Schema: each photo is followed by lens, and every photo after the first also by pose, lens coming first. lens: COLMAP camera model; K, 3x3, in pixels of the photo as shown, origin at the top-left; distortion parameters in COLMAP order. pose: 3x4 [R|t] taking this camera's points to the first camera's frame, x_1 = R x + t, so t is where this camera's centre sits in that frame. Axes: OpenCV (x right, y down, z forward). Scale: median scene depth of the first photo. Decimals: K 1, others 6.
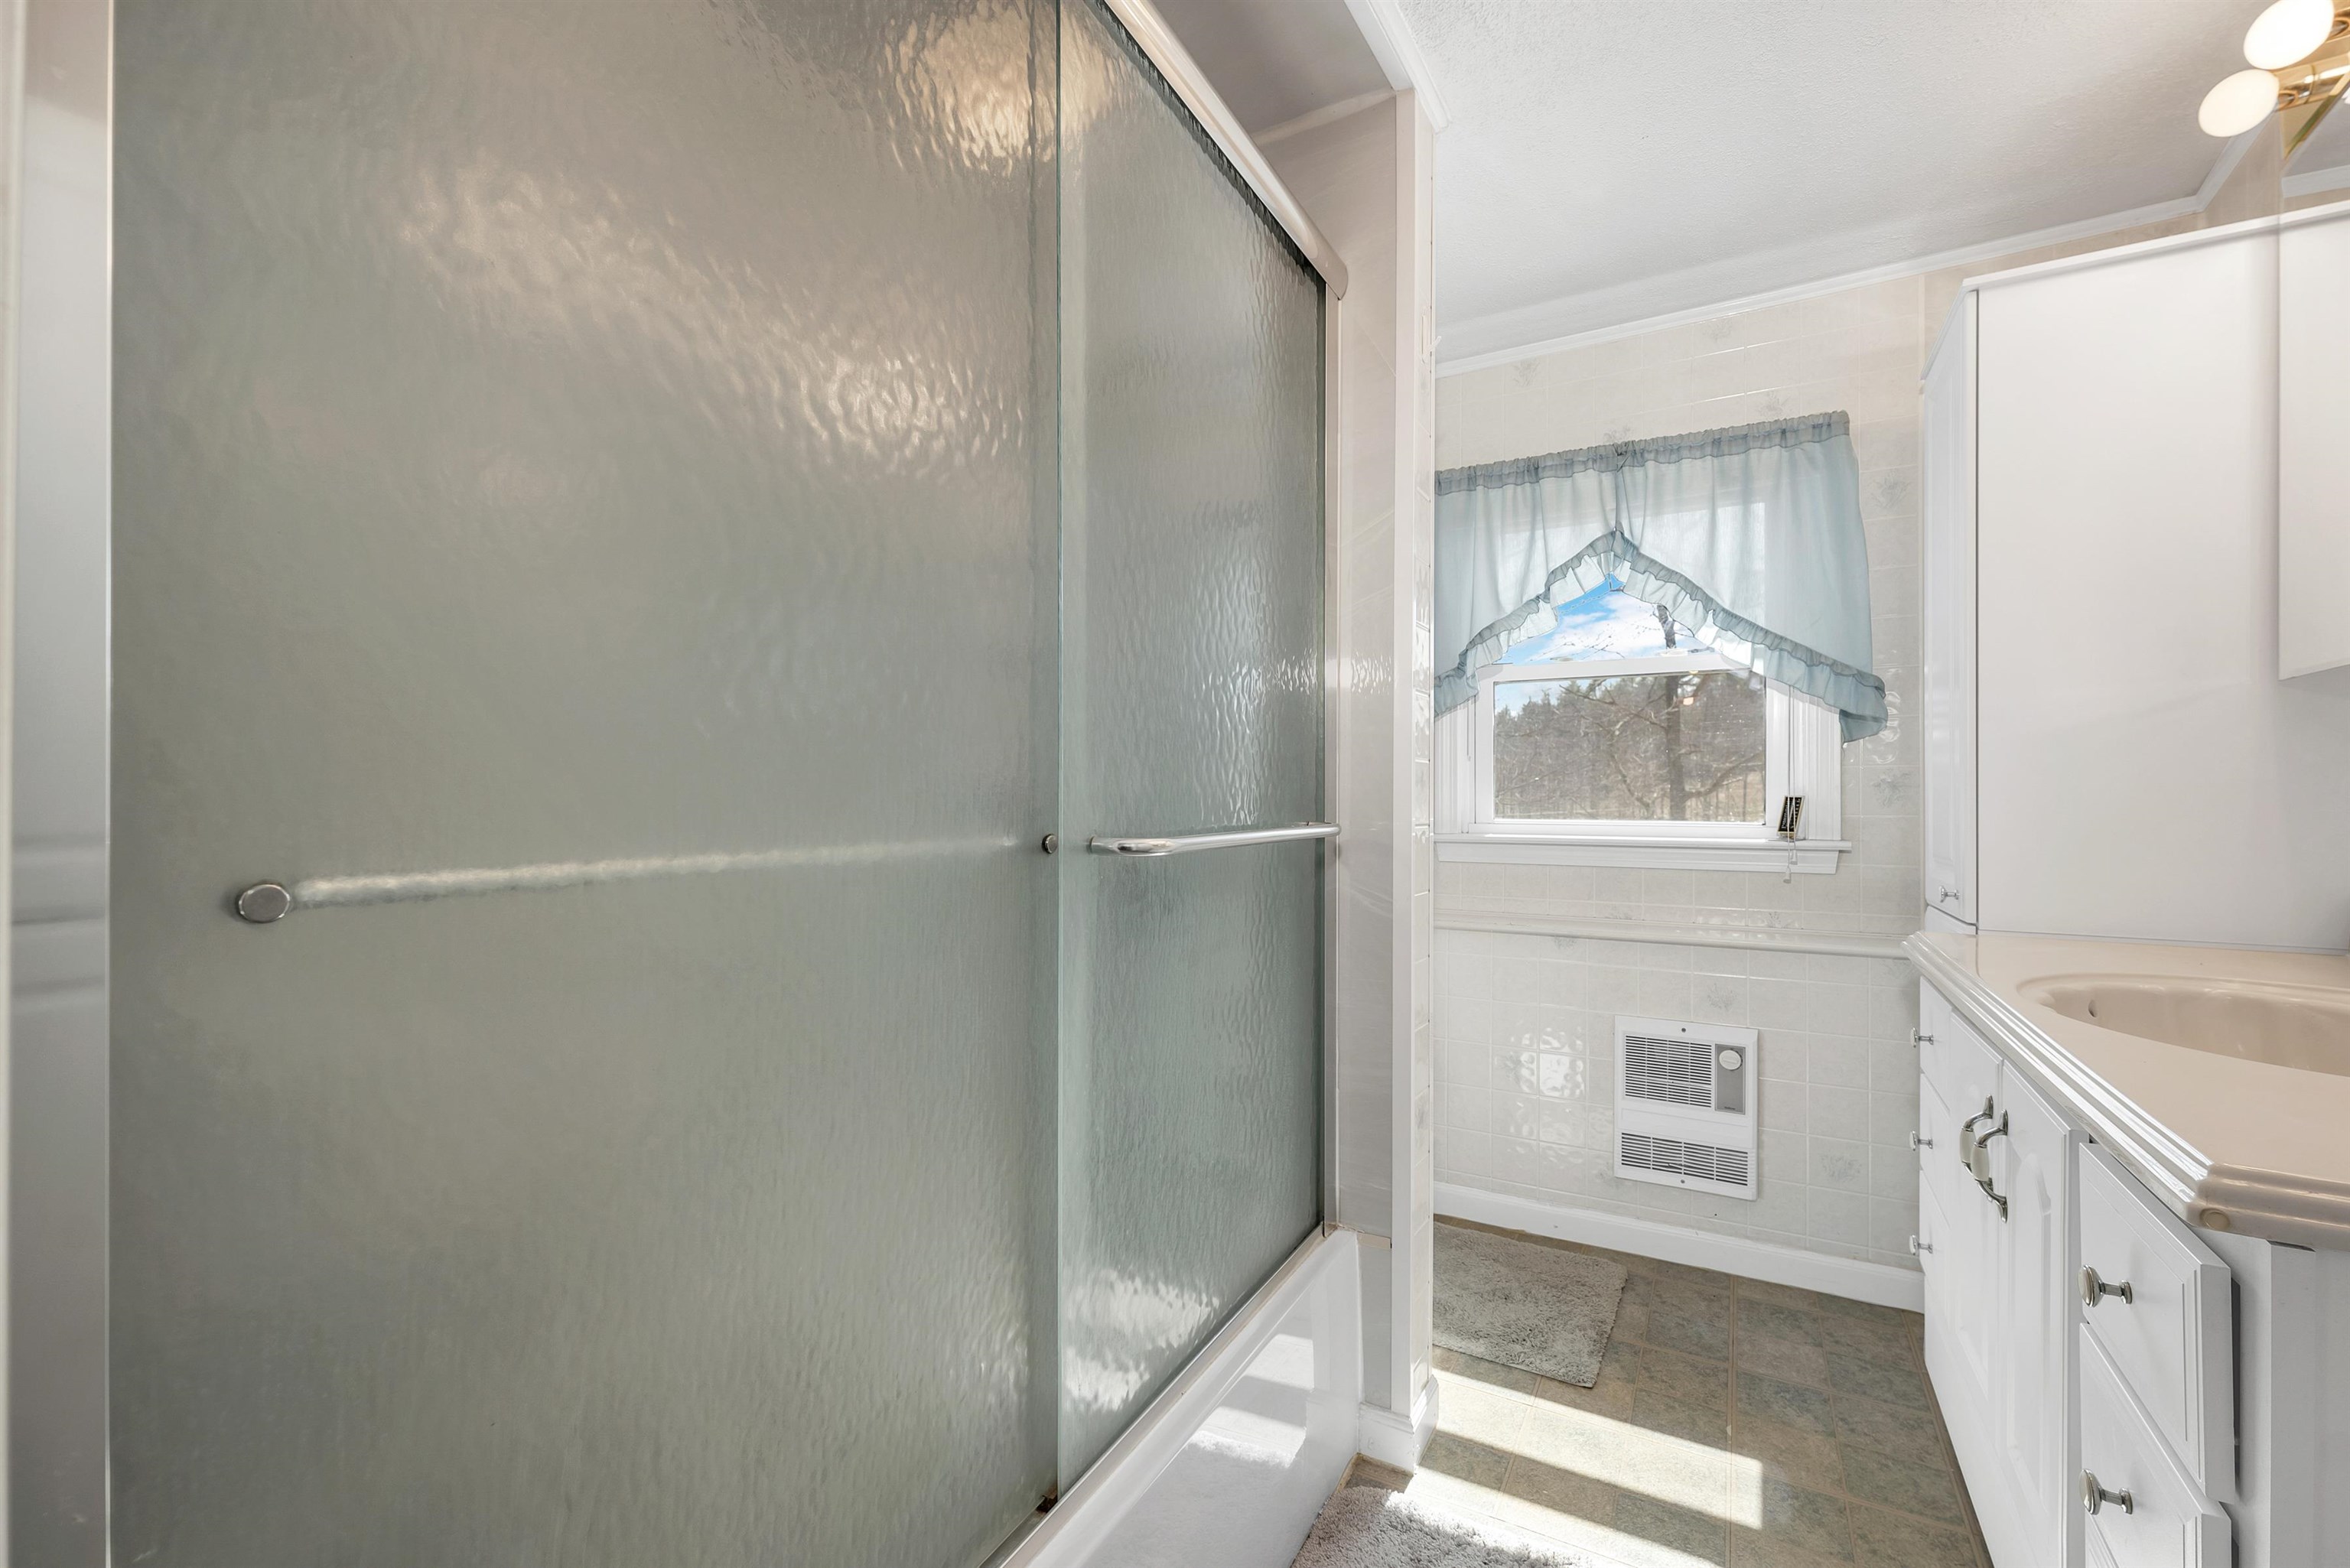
lens RADIAL K [[987.2, 0, 1183.2], [0, 987.2, 781.2], [0, 0, 1]] dist [0.001973, -0.000279]
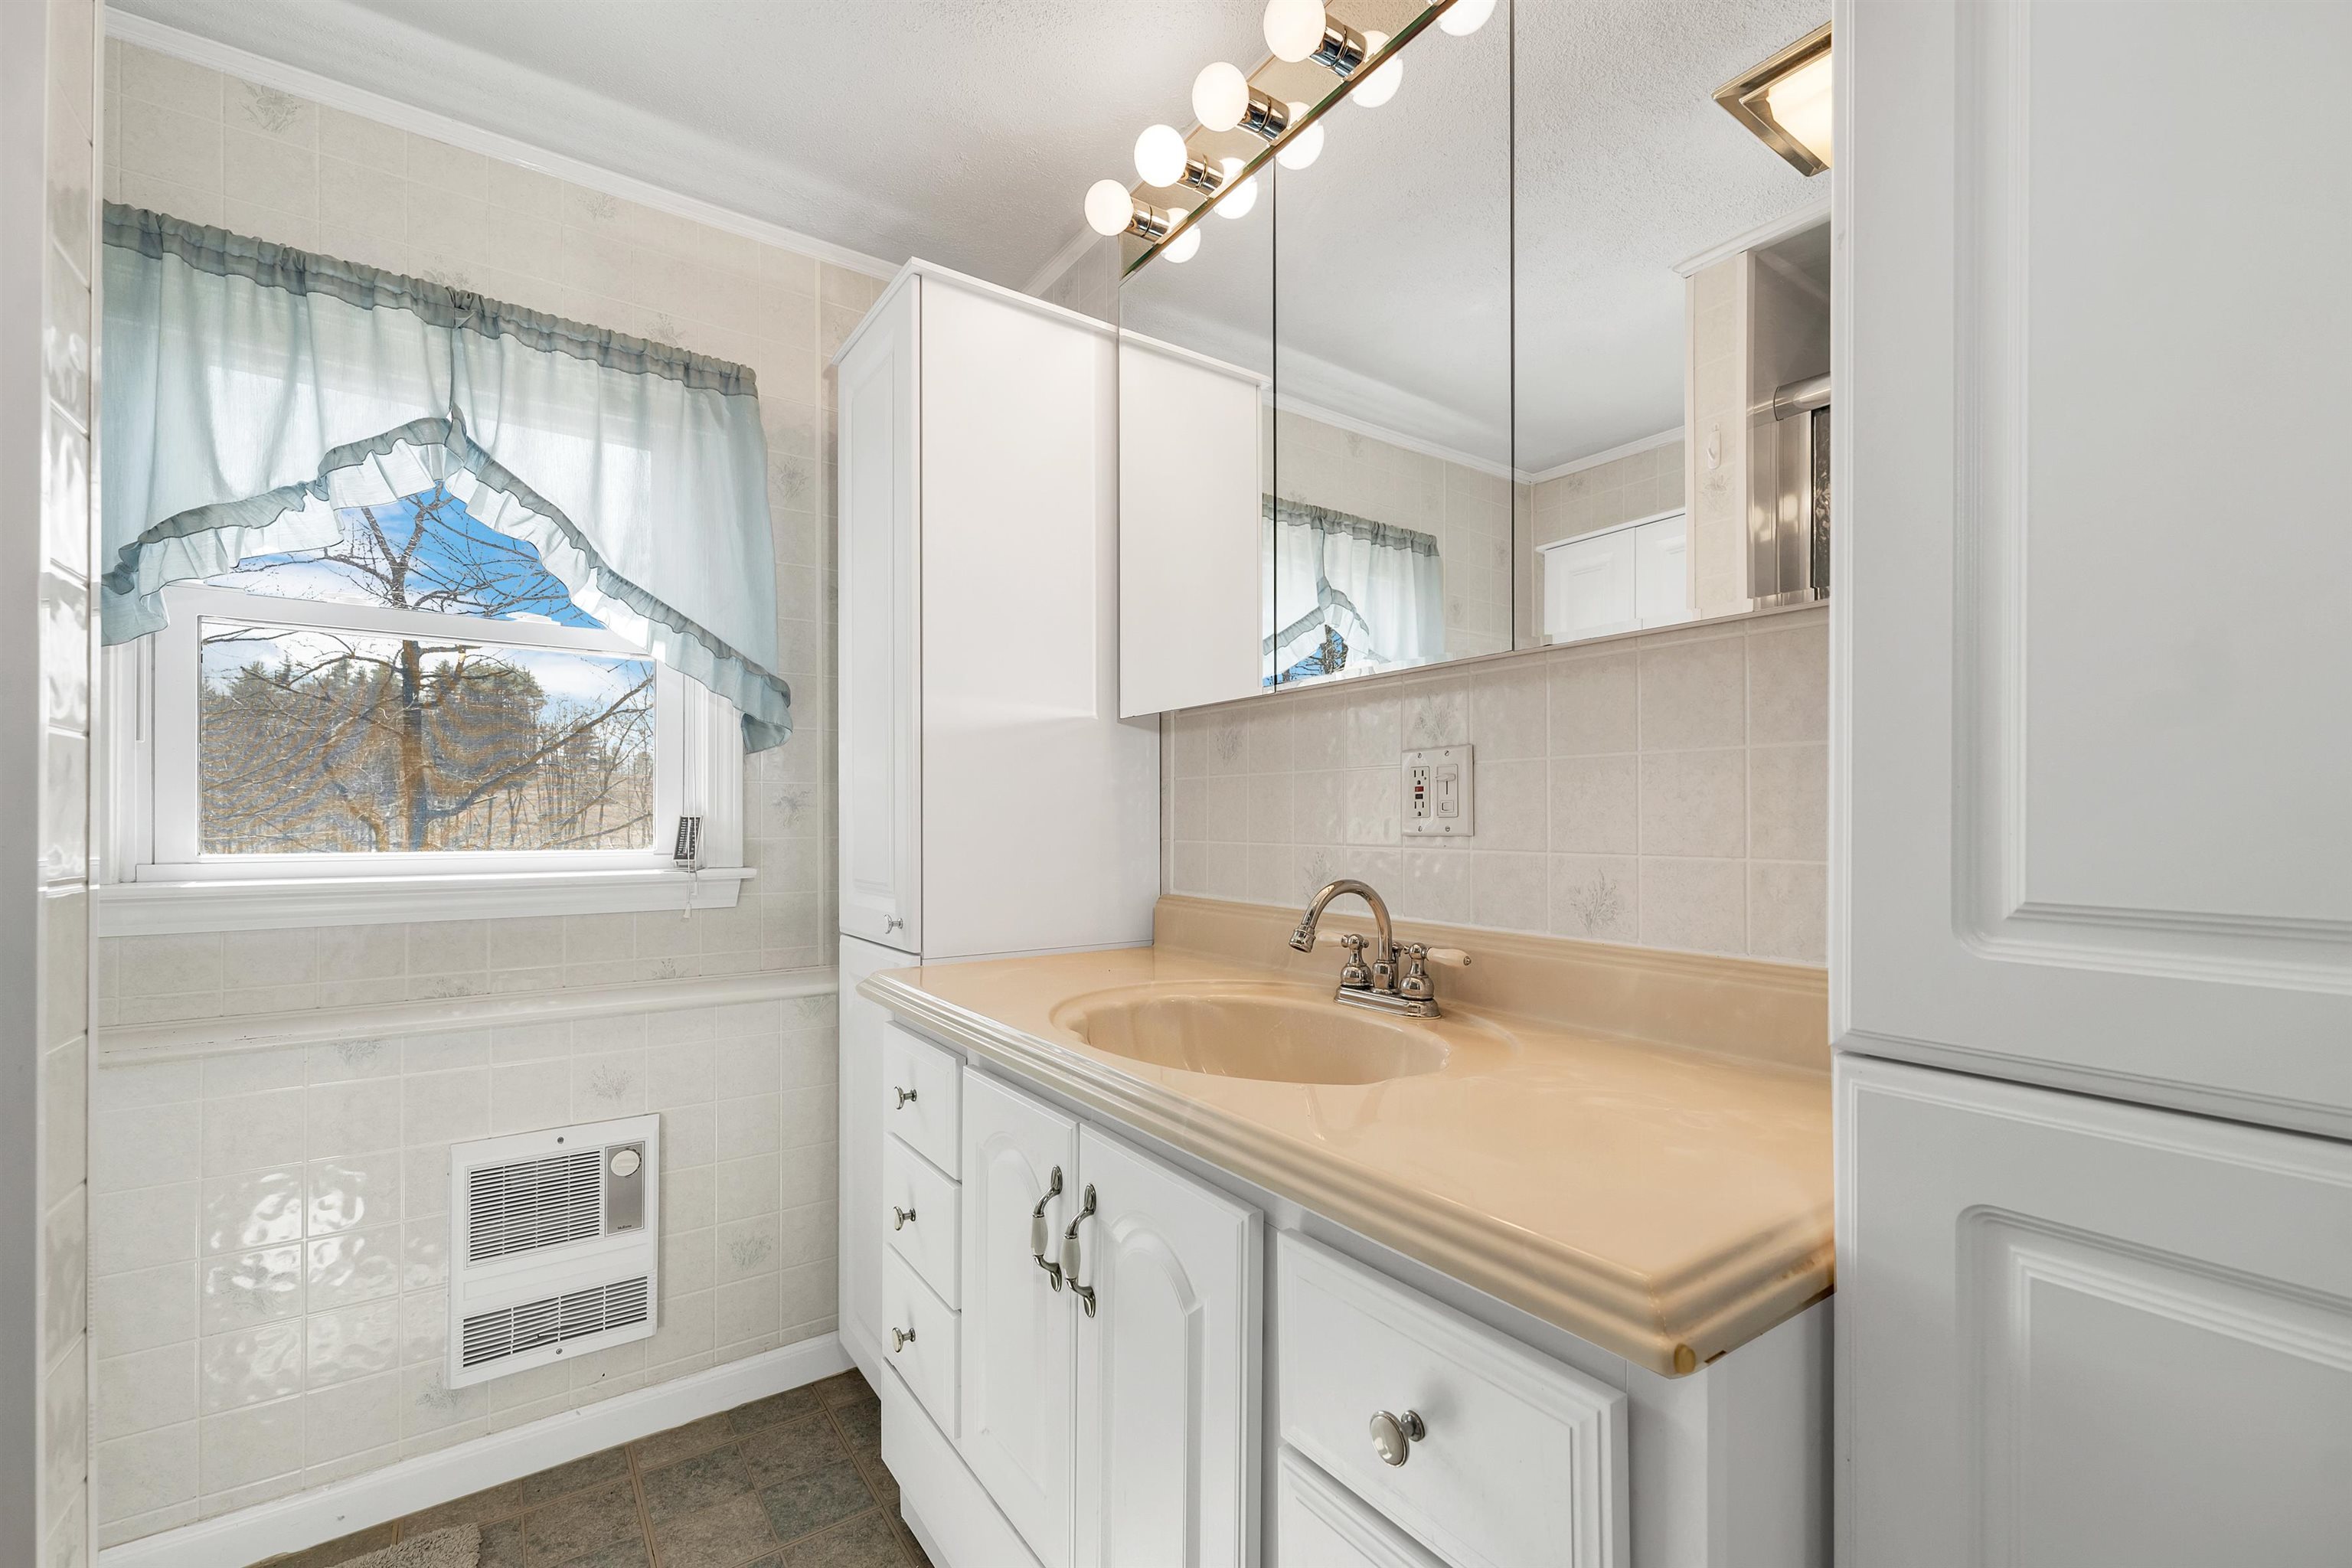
lens RADIAL K [[978.4, 0, 1174.6], [0, 978.4, 820.1], [0, 0, 1]] dist [-0.002528, -0.000444]
pose [[0.429808, 0.000894, 0.902920, 0.054933], [-0.011225, 0.999928, 0.004353, 0.010274], [-0.902851, -0.012006, 0.429787, 0.286118]]
